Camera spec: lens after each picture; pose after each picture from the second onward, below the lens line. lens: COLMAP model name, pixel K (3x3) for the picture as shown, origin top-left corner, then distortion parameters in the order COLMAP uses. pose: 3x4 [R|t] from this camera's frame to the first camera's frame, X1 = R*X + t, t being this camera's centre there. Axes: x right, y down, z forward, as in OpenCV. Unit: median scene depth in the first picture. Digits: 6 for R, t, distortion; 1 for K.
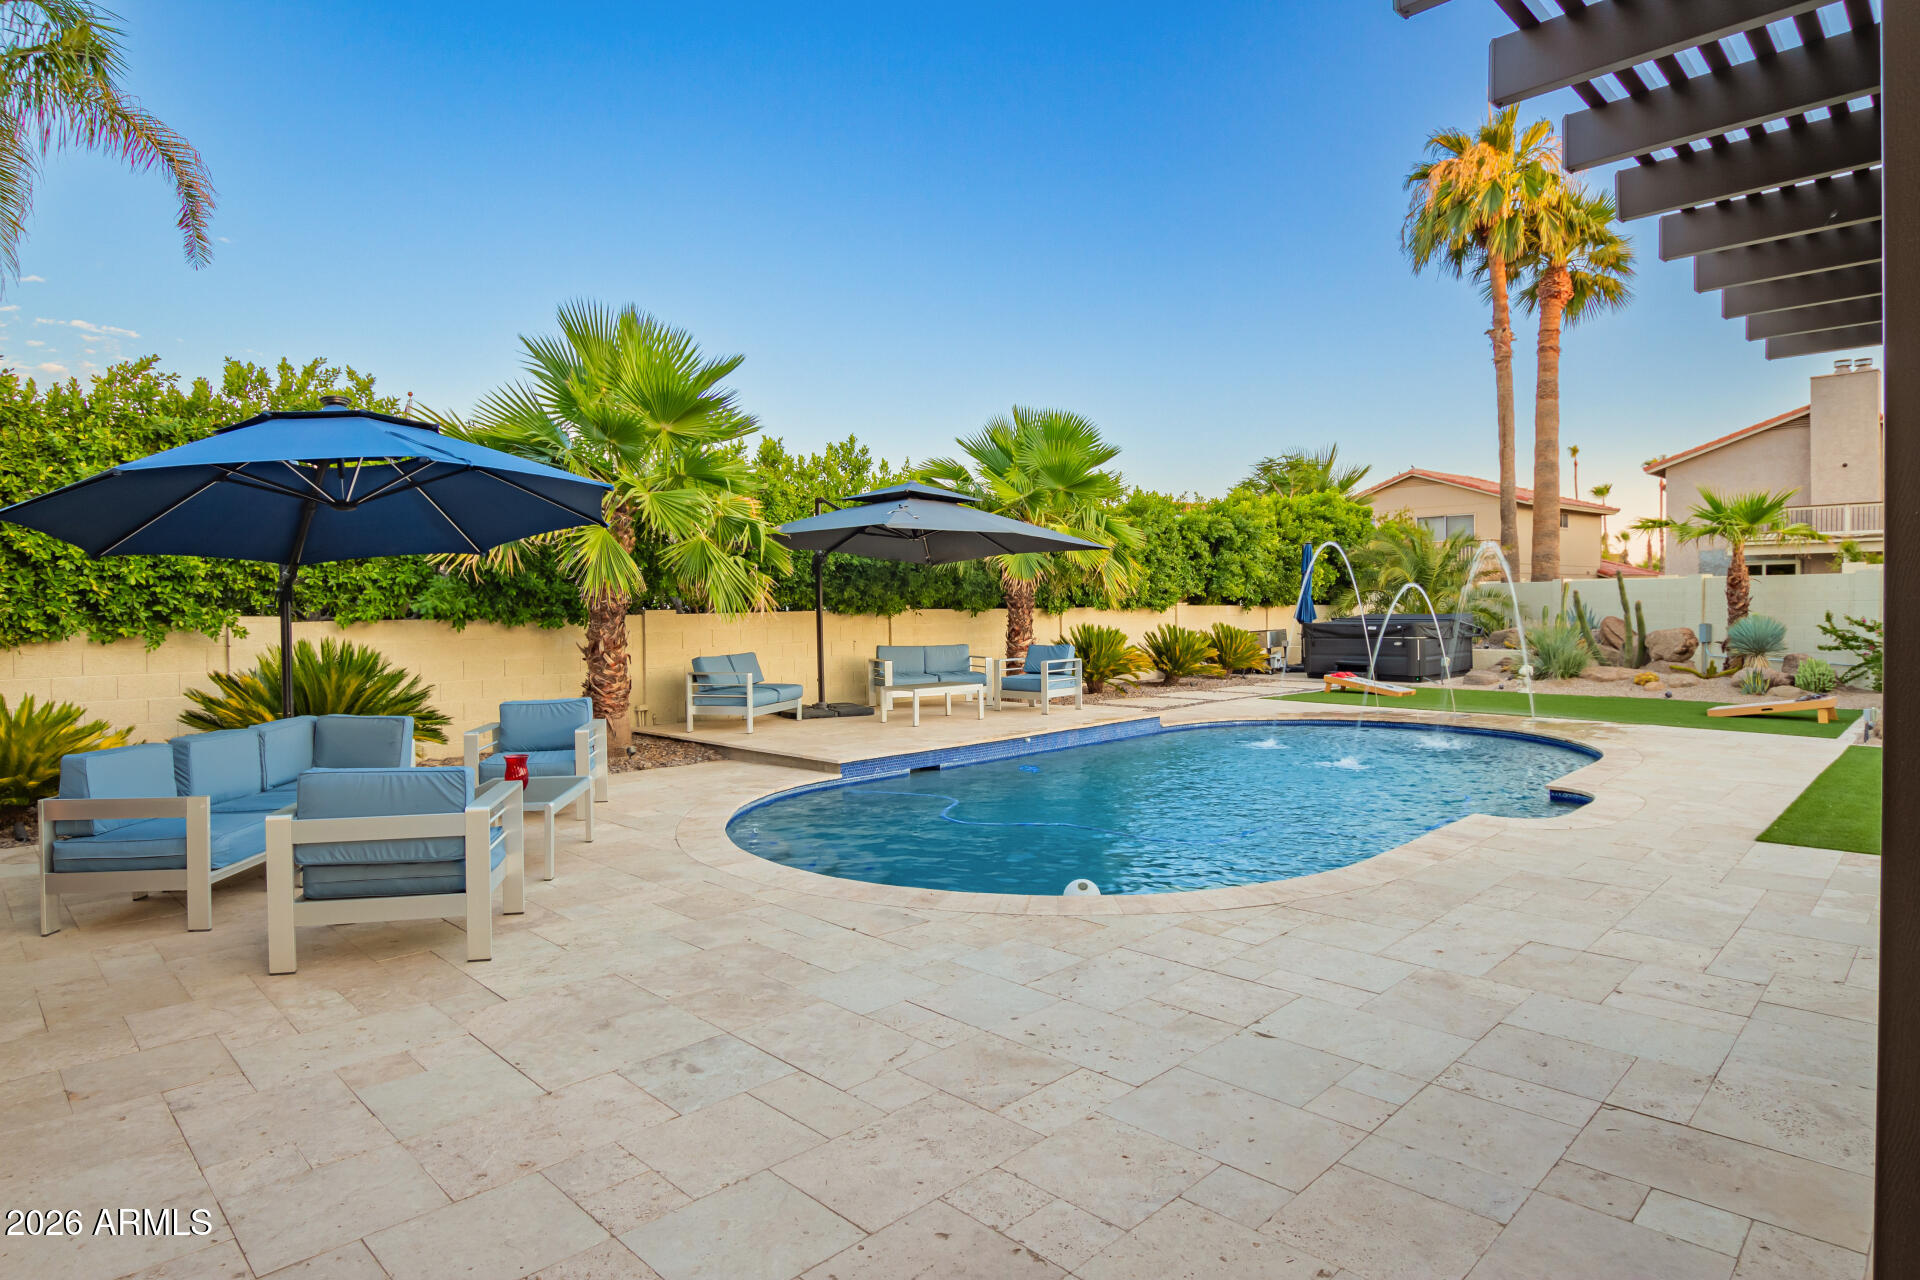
lens RADIAL K [[1052.1, 0, 957.1], [0, 1052.1, 631.0], [0, 0, 1]] dist [-0.023987, 0.001787]
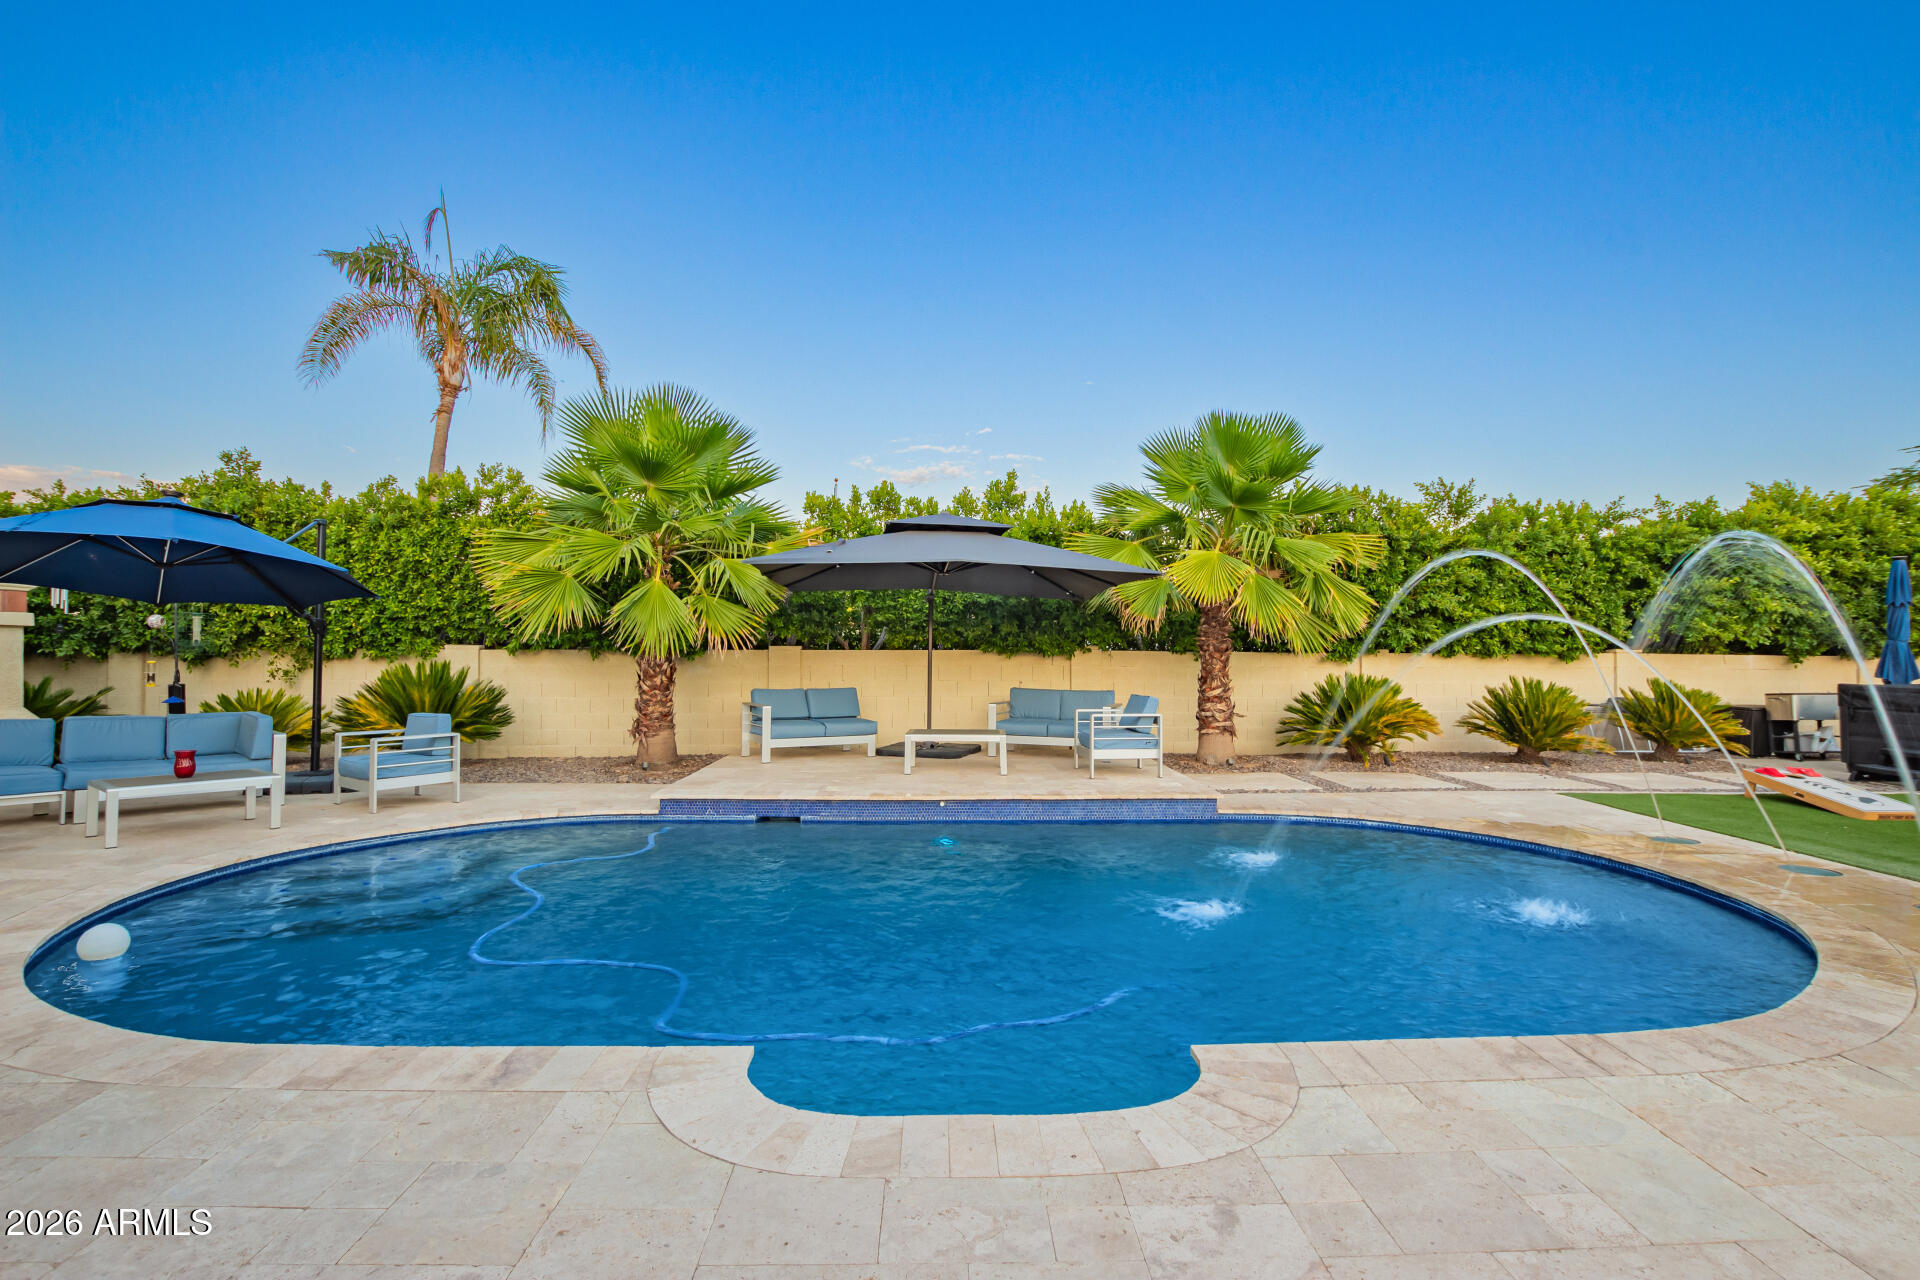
lens RADIAL K [[892.5, 0, 960.0], [0, 892.5, 640.0], [0, 0, 1]] dist [-0.029804, -0.000014]
pose [[0.723390, 0.009232, -0.690378, 0.493613], [-0.030159, 0.999379, -0.018236, -0.013986], [0.689781, 0.034013, 0.723219, 0.417706]]
